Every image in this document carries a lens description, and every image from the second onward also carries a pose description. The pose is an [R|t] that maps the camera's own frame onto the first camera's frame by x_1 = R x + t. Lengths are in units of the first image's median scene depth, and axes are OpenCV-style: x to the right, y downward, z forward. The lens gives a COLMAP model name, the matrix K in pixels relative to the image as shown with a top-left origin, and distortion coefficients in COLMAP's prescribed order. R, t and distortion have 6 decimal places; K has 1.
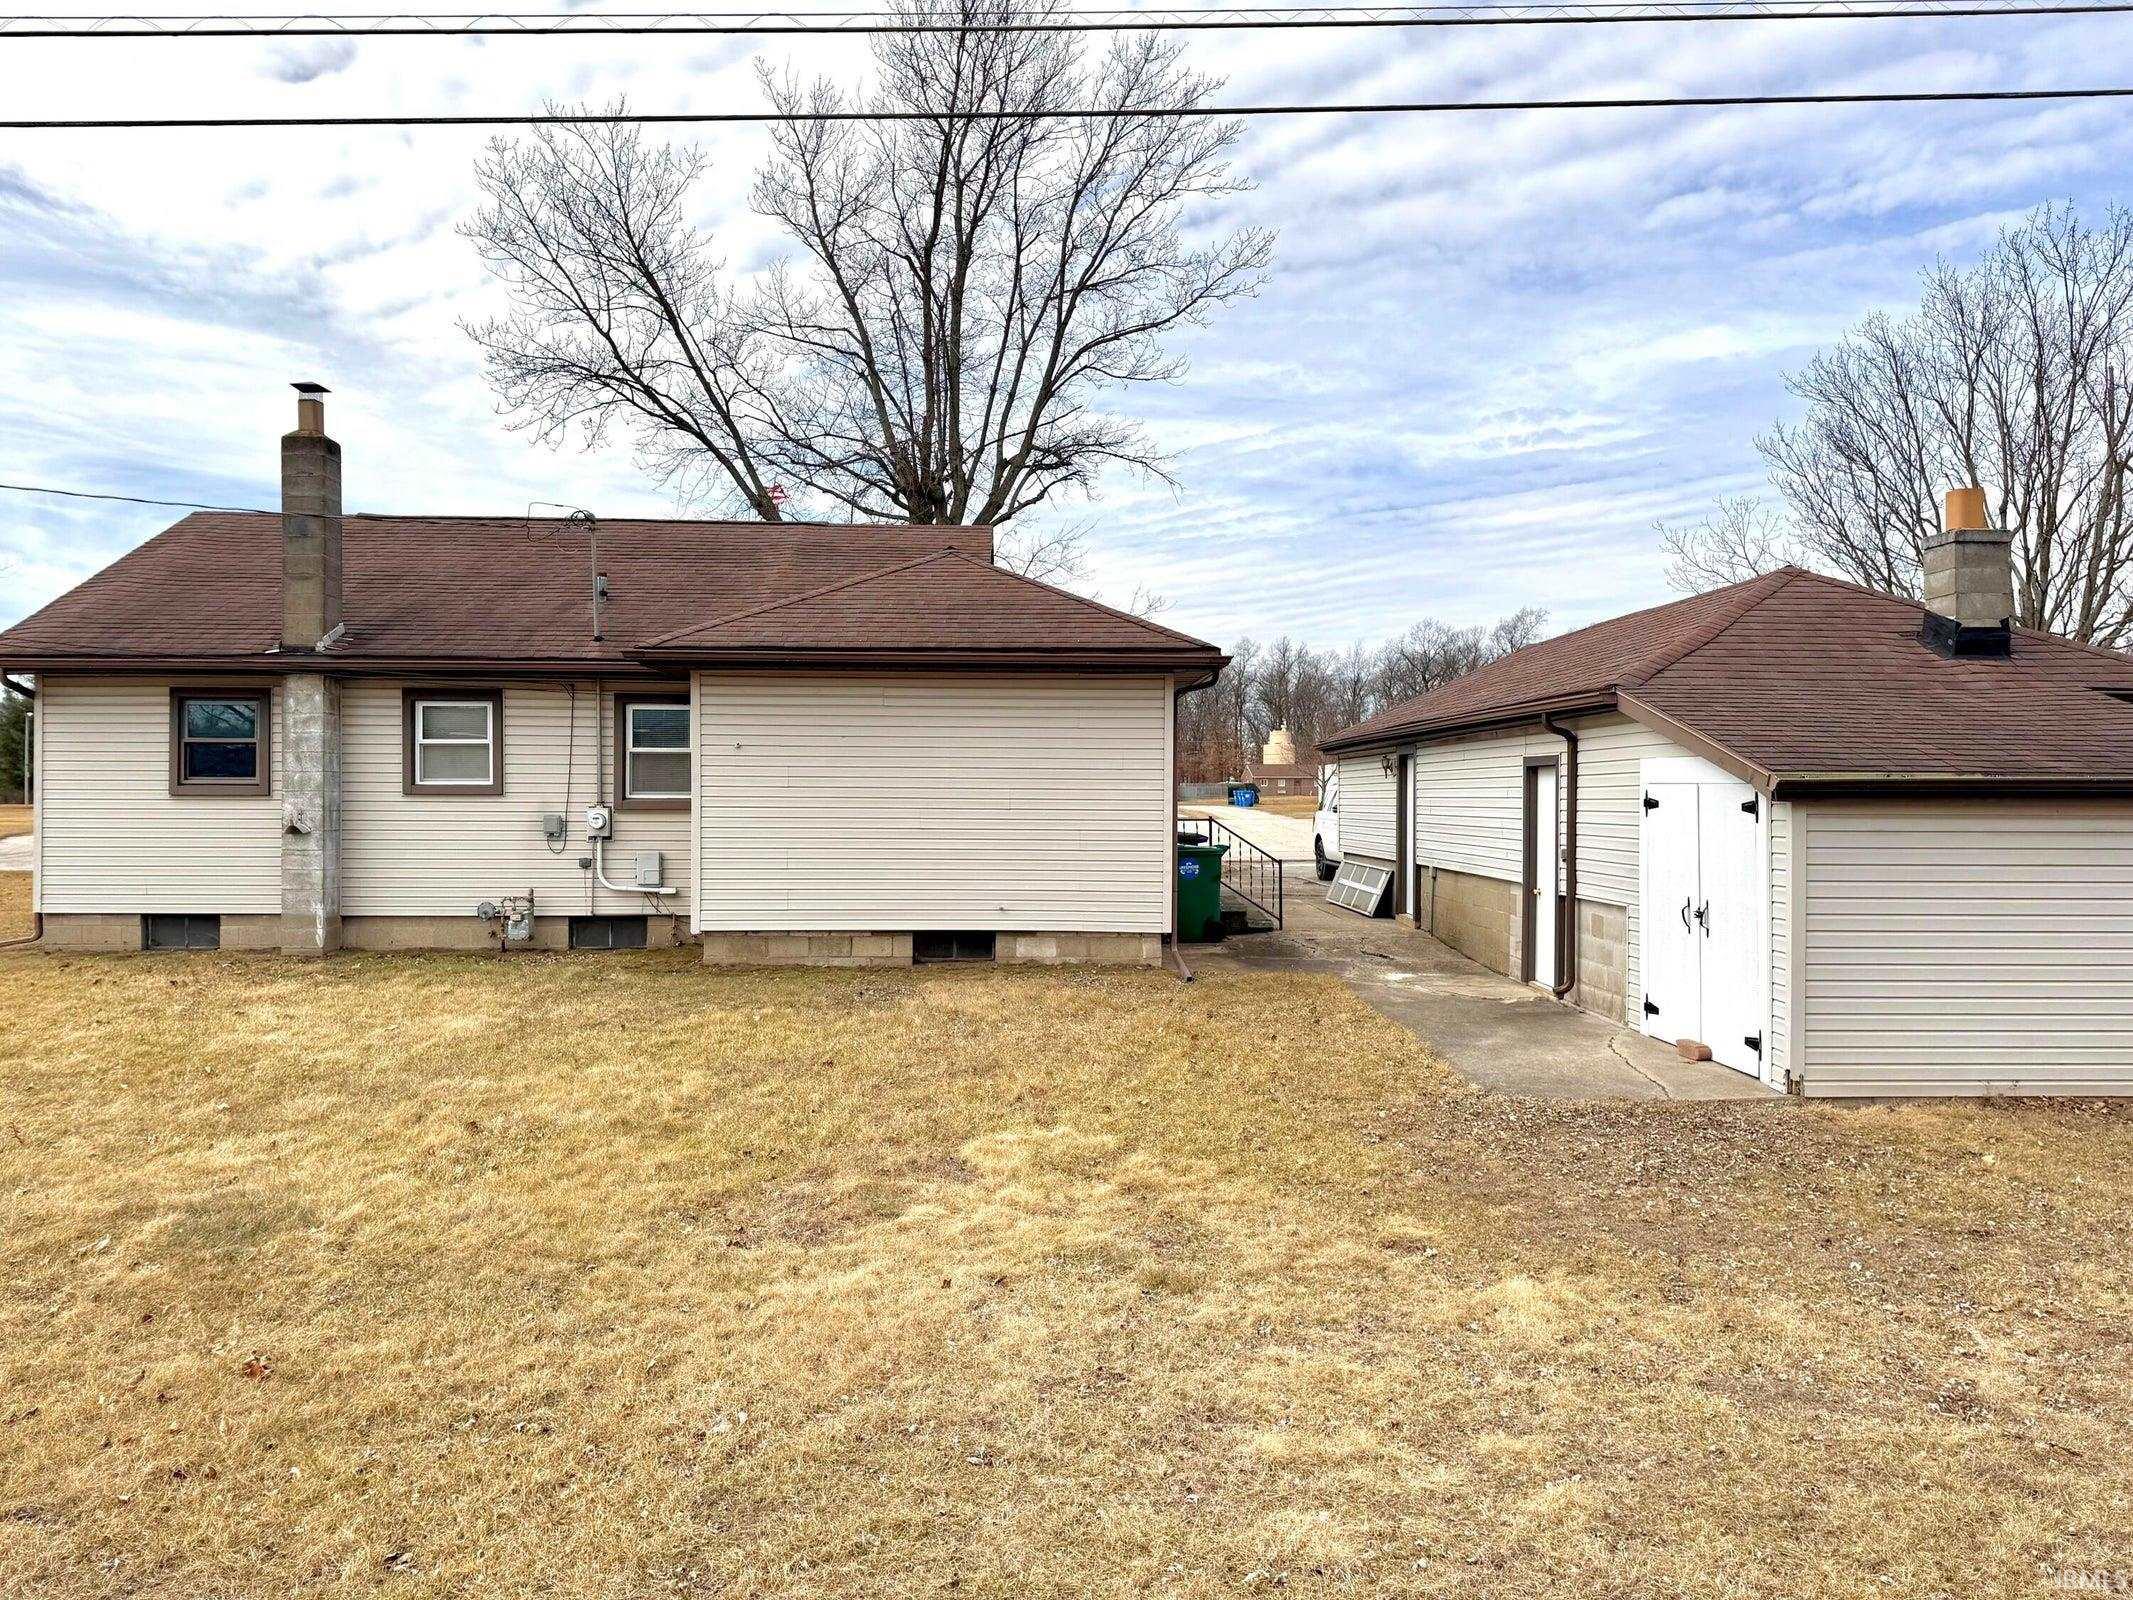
lens RADIAL K [[1472.6, 0, 1066.5], [0, 1472.6, 800.0], [0, 0, 1]] dist [0.077975, -0.100775]
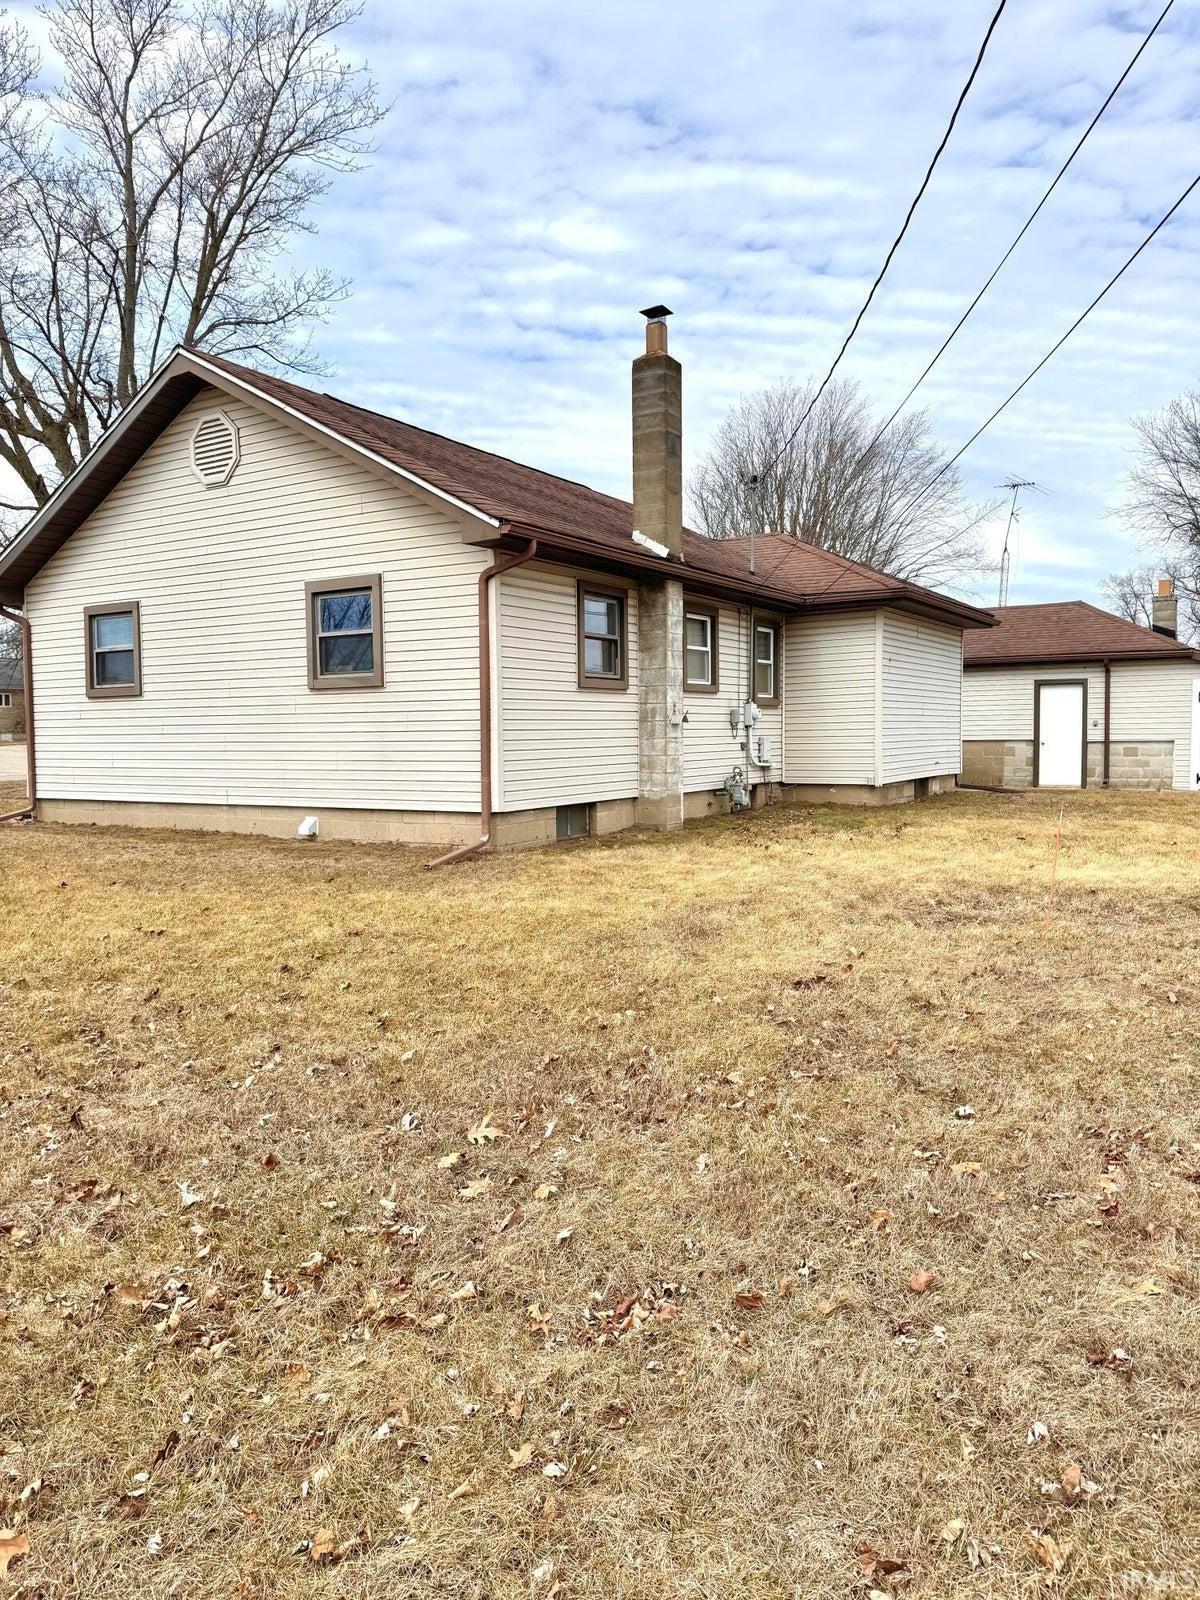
lens RADIAL K [[1104.6, 0, 600.0], [0, 1104.6, 800.0], [0, 0, 1]] dist [0.077975, -0.100775]
pose [[0.548705, -0.064533, 0.833521, -1.670631], [0.016300, 0.997653, 0.066511, 0.031622], [-0.835857, -0.022909, 0.548469, 0.771261]]
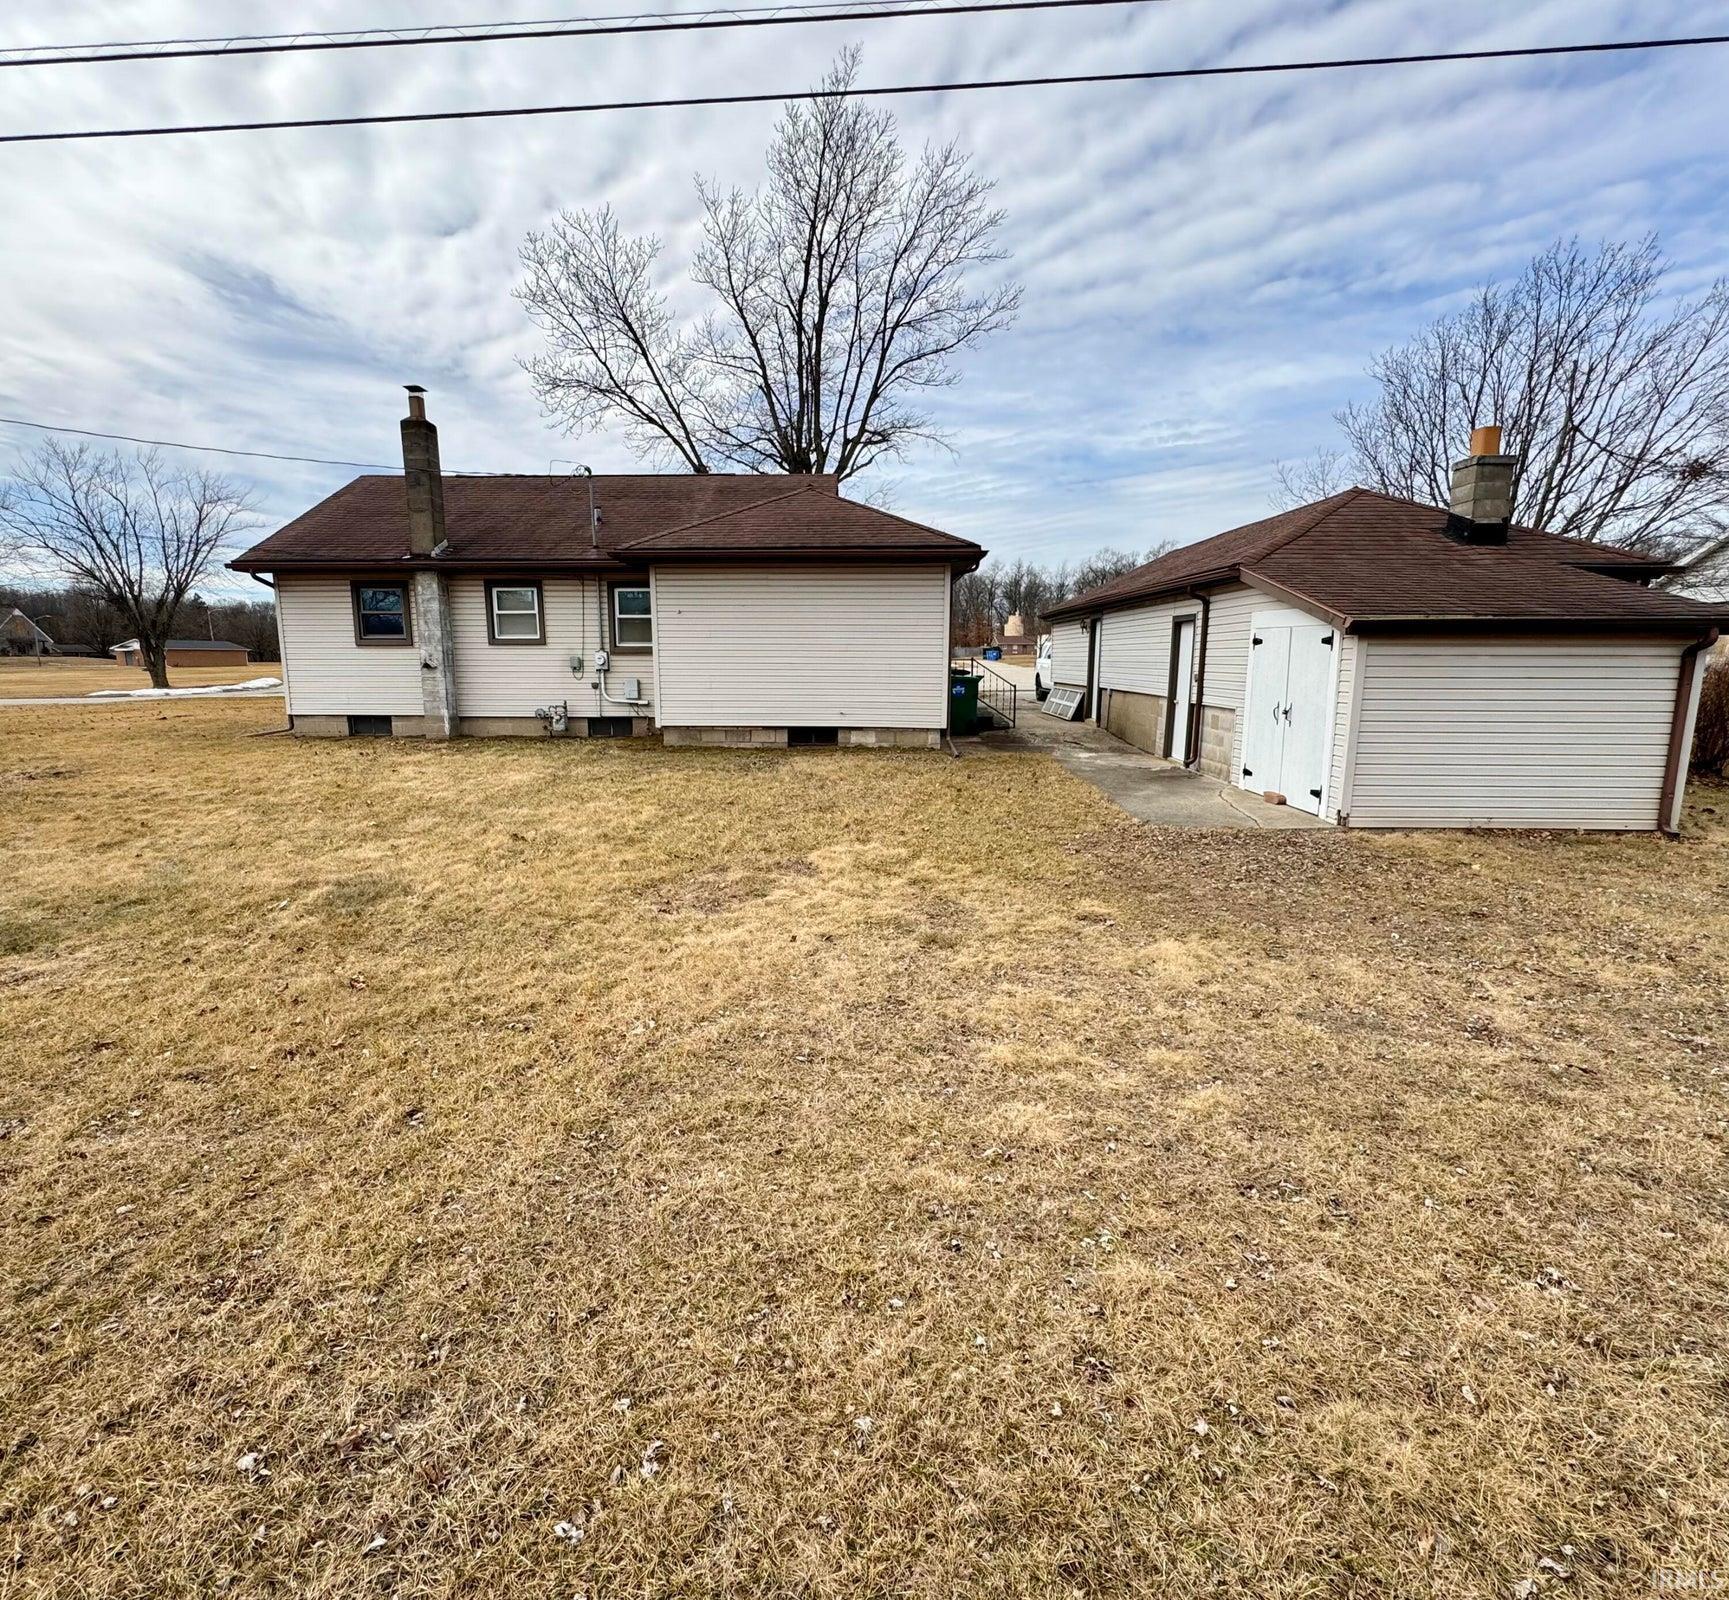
lens RADIAL K [[844.9, 0, 835.7], [0, 844.9, 796.4], [0, 0, 1]] dist [0.000857, -0.000152]
pose [[0.998166, 0.007302, -0.060100, 0.007379], [0.002475, 0.986947, 0.161025, 0.017693], [0.060491, -0.160878, 0.985119, 0.076126]]
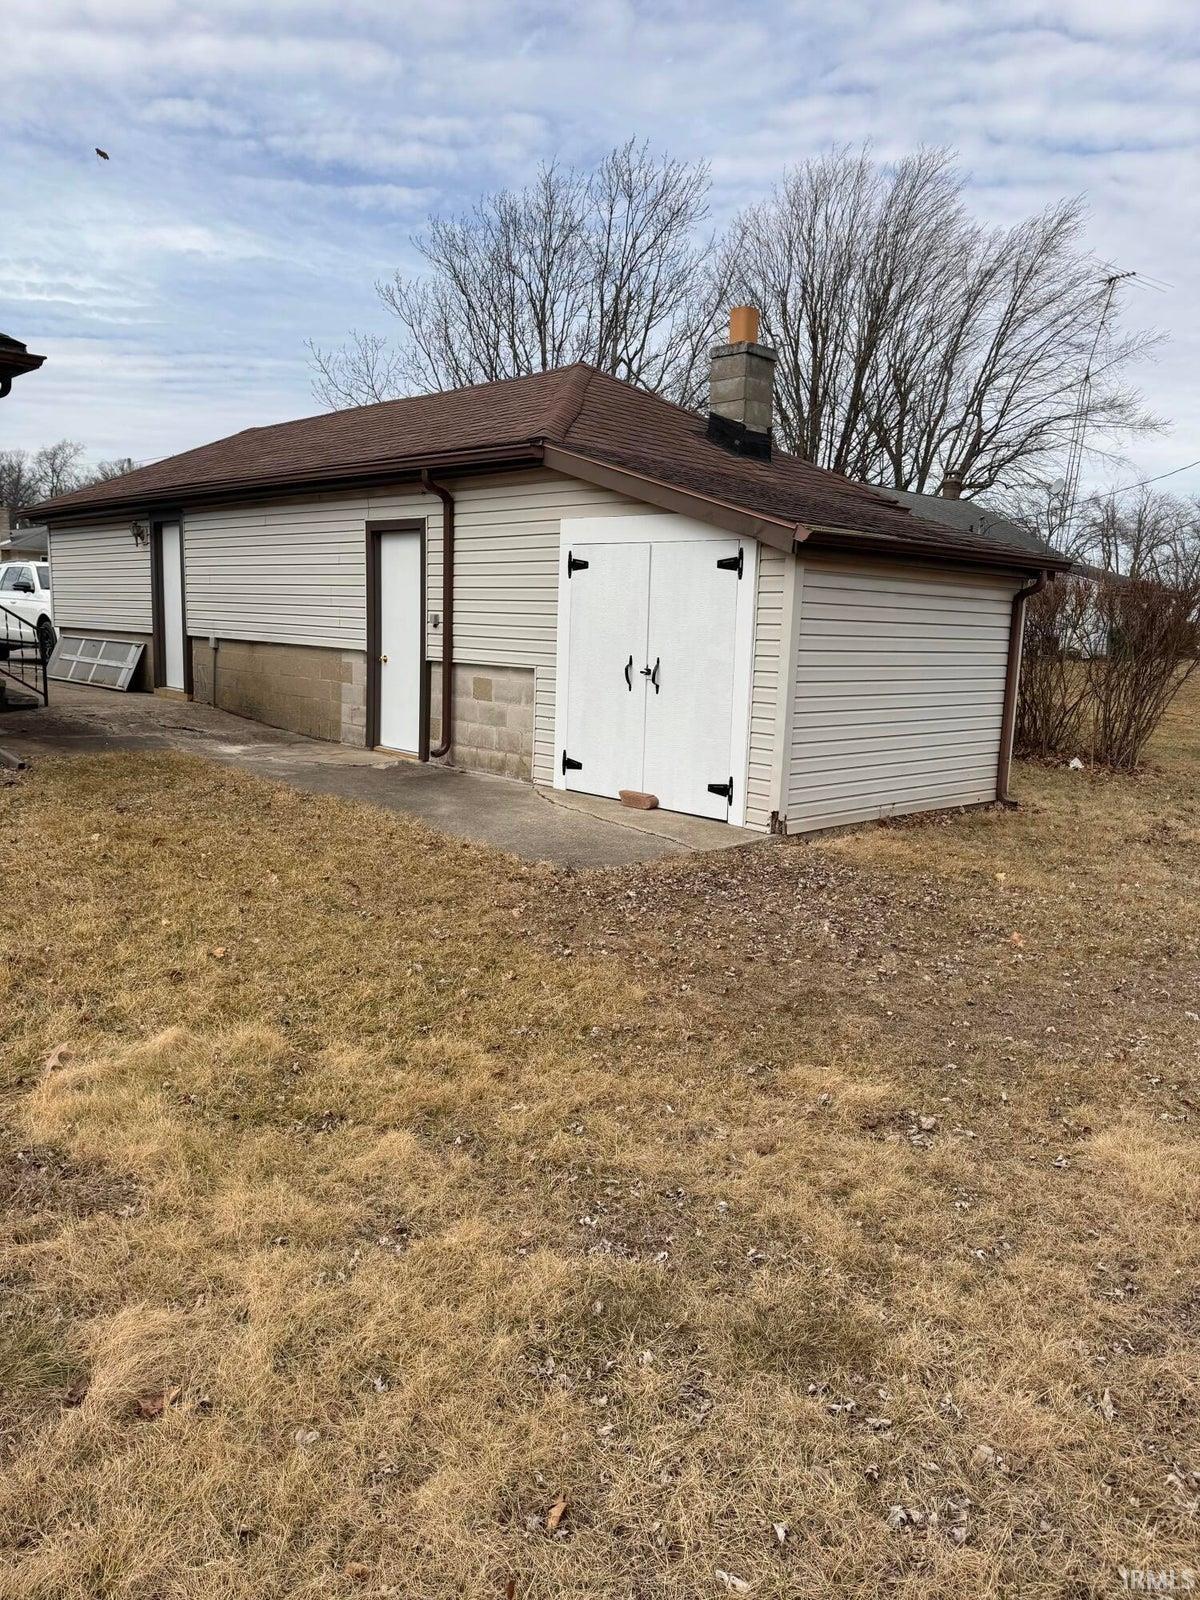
lens RADIAL K [[1099.3, 0, 601.6], [0, 1099.3, 833.3], [0, 0, 1]] dist [0.050763, -0.037027]
pose [[0.736728, -0.105228, 0.667952, -0.112347], [-0.030860, 0.981555, 0.188670, 0.038225], [-0.675485, -0.159612, 0.719892, 0.394057]]
